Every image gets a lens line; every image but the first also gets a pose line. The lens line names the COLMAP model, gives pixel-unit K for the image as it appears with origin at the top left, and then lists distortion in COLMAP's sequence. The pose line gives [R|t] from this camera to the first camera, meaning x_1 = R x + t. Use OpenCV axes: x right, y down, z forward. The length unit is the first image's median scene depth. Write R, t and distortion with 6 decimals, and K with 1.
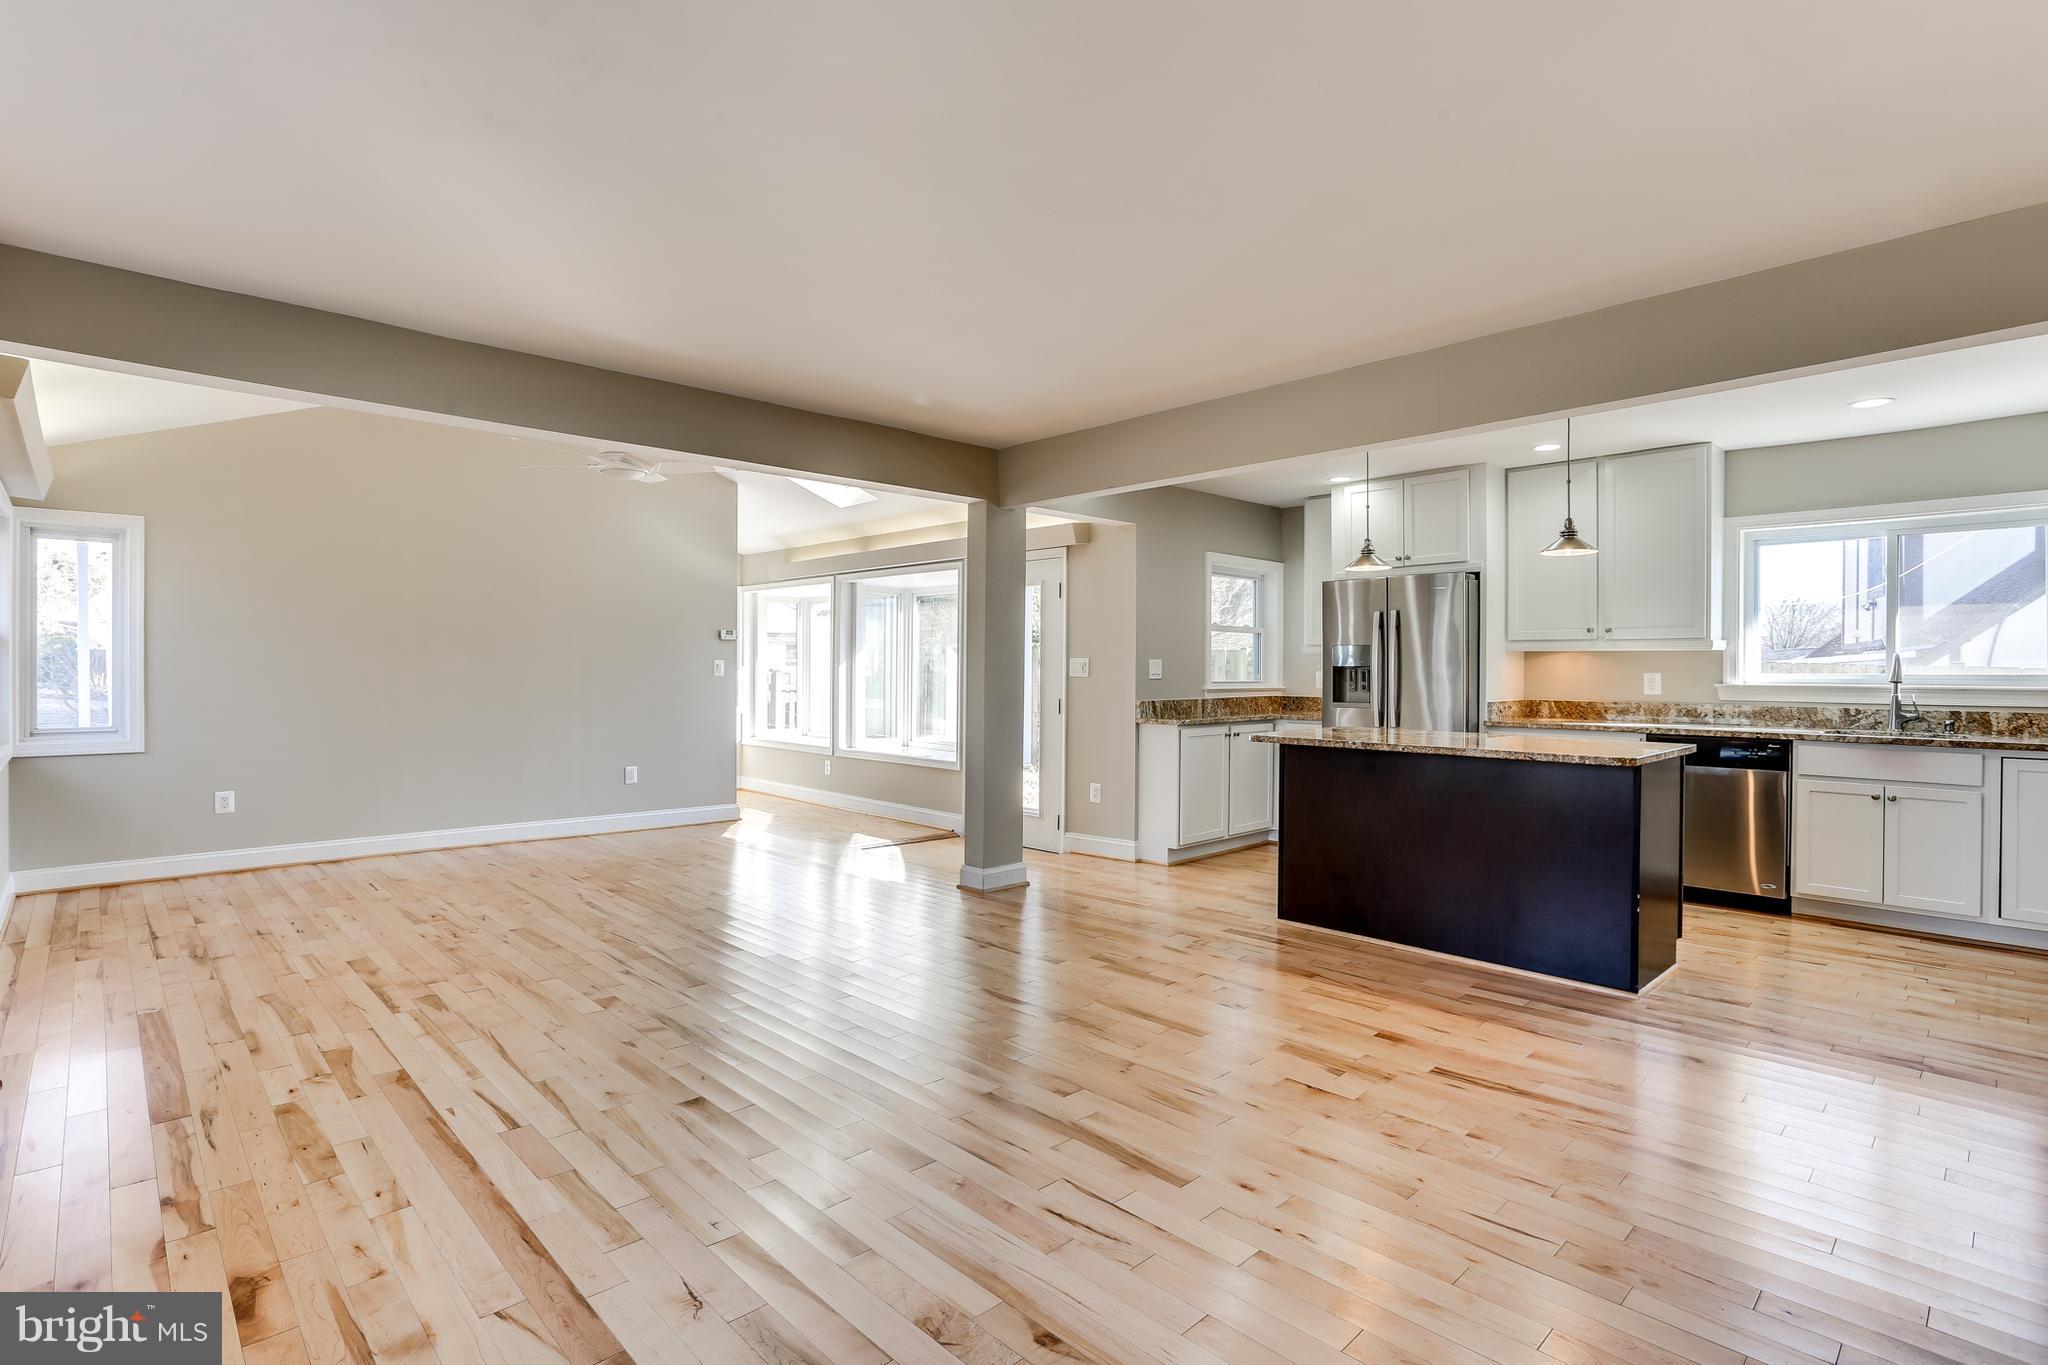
lens RADIAL K [[988.6, 0, 1019.9], [0, 988.6, 674.1], [0, 0, 1]] dist [-0.036391, 0.011838]
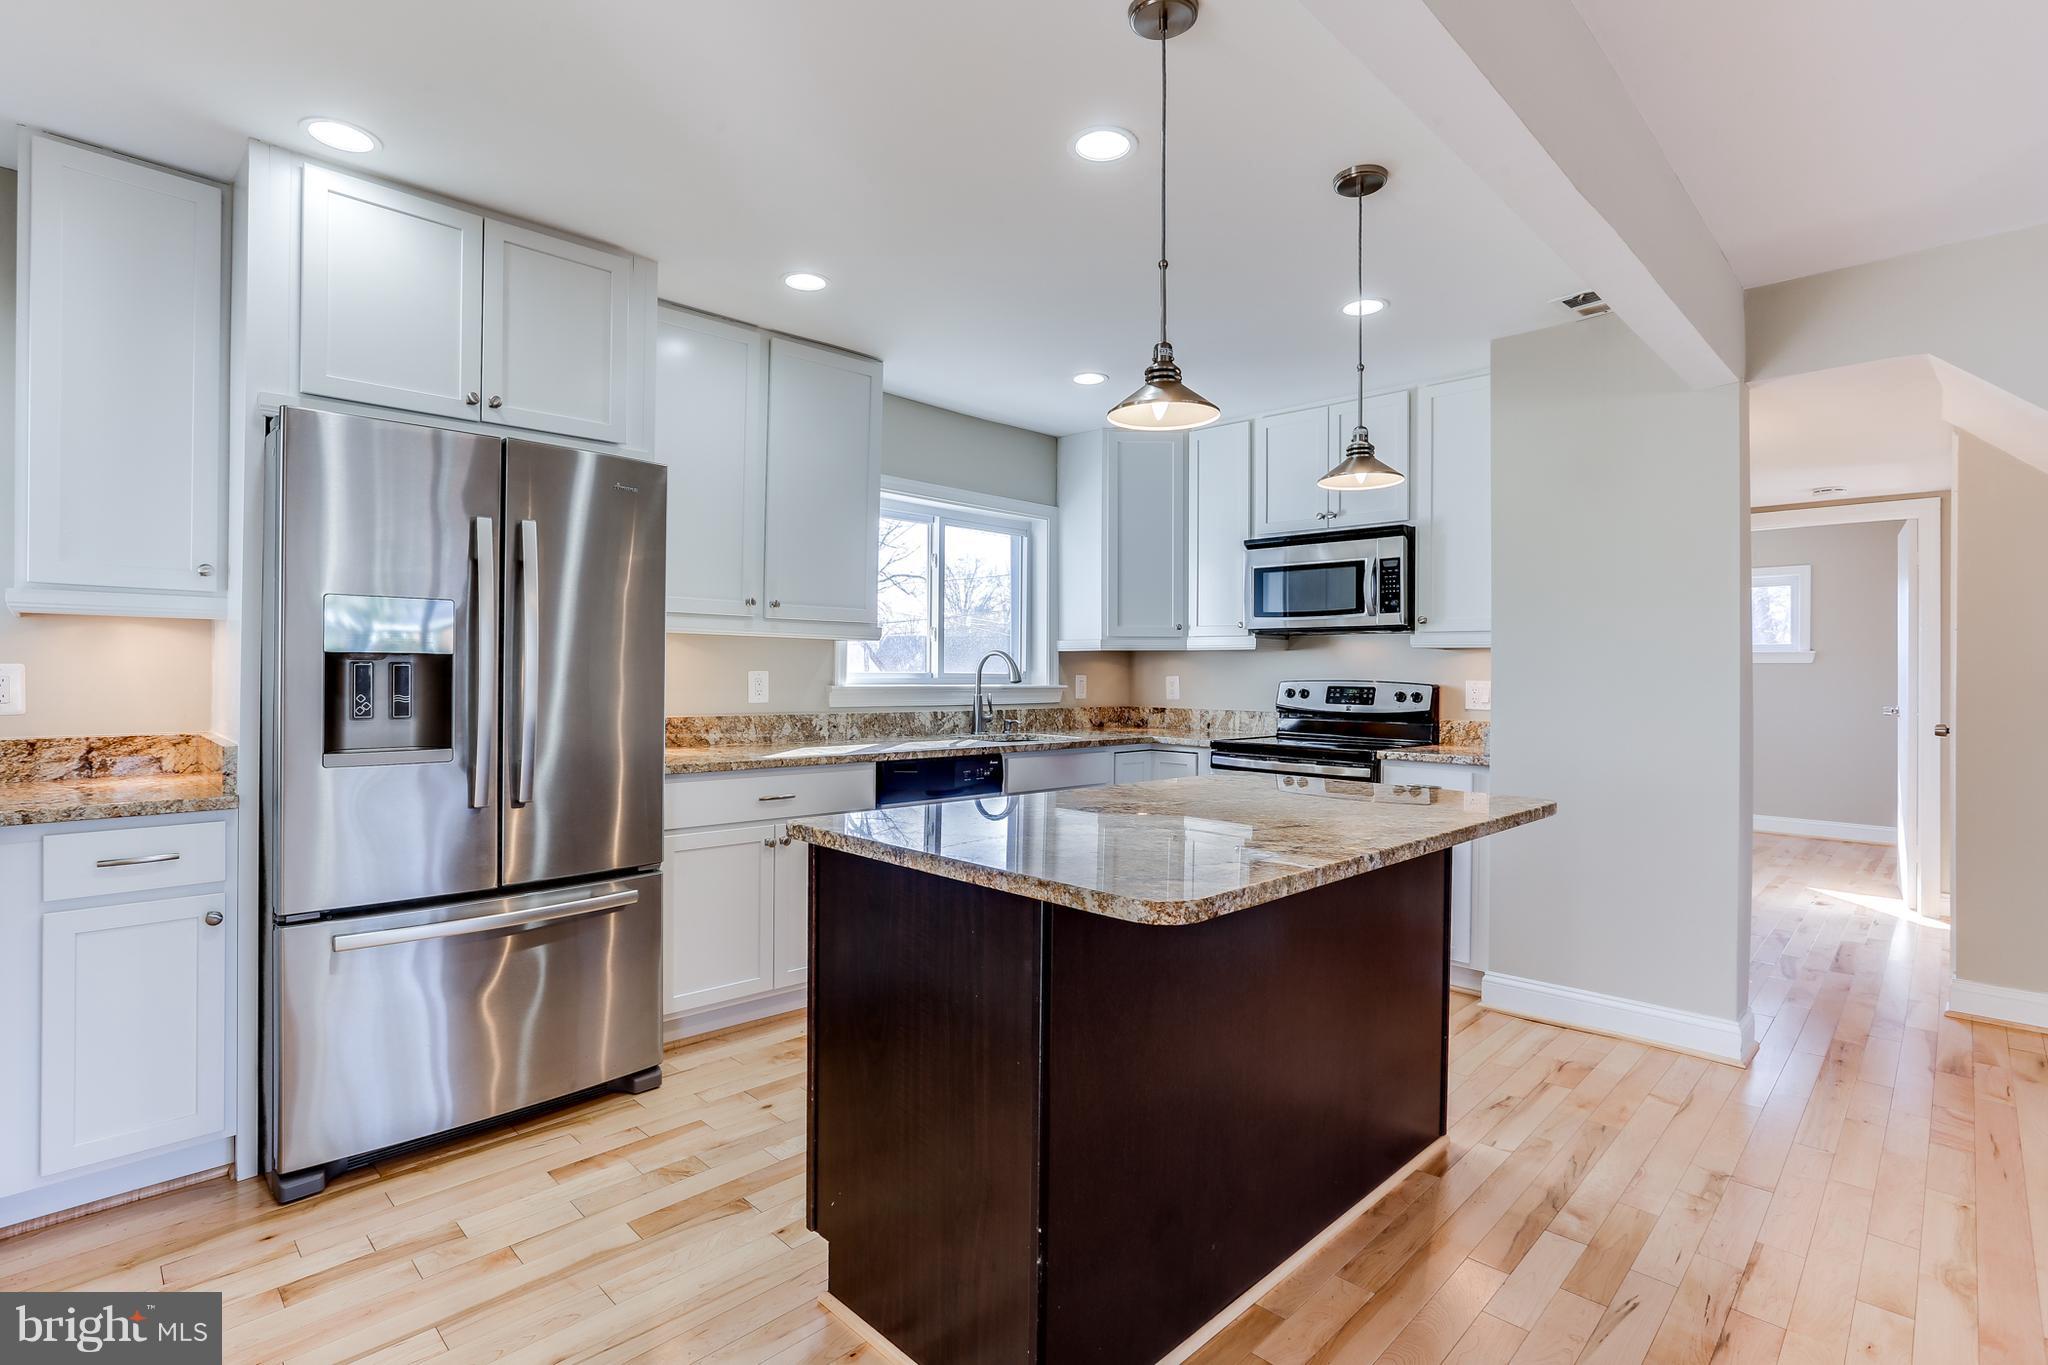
lens RADIAL K [[988.6, 0, 1008.3], [0, 988.6, 672.6], [0, 0, 1]] dist [-0.036391, 0.011838]
pose [[-0.016698, -0.003537, 0.999854, -0.049885], [-0.006444, 0.999973, 0.003430, -0.003900], [-0.999840, -0.006386, -0.016720, 0.961894]]
